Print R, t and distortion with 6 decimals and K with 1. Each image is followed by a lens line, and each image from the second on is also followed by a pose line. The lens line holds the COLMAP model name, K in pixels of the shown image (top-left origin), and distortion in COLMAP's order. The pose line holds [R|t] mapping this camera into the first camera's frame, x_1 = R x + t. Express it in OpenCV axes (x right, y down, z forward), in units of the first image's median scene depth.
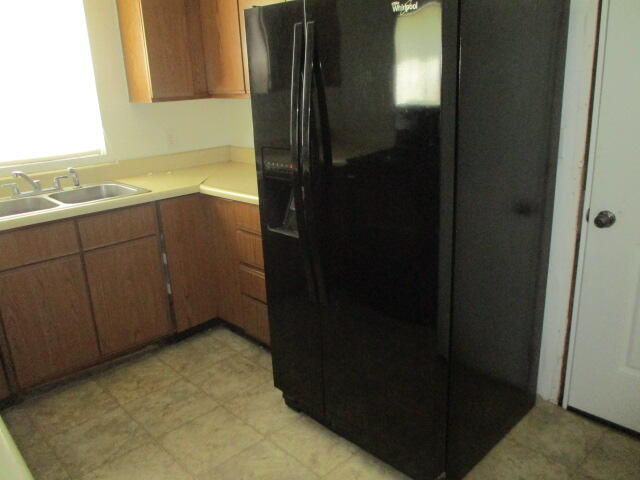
lens RADIAL K [[527.5, 0, 320.0], [0, 527.5, 240.0], [0, 0, 1]] dist [-0.016516, -0.008170]
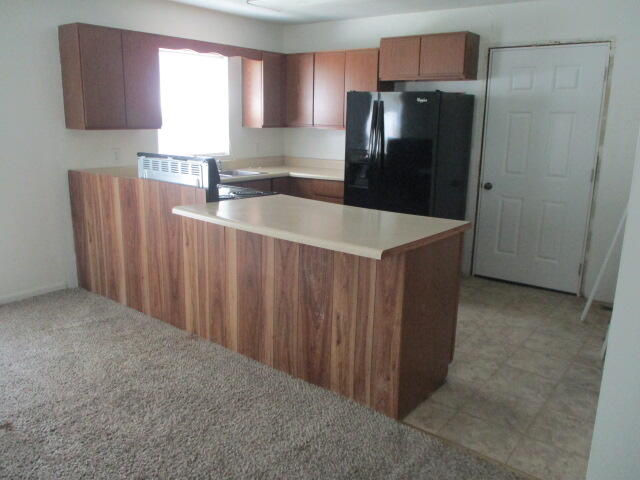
lens RADIAL K [[527.5, 0, 320.0], [0, 527.5, 240.0], [0, 0, 1]] dist [-0.016516, -0.008170]
pose [[0.989852, 0.025645, 0.139769, -0.481817], [-0.016241, 0.997553, -0.068008, 0.335464], [-0.141171, 0.065048, 0.987846, -1.100435]]
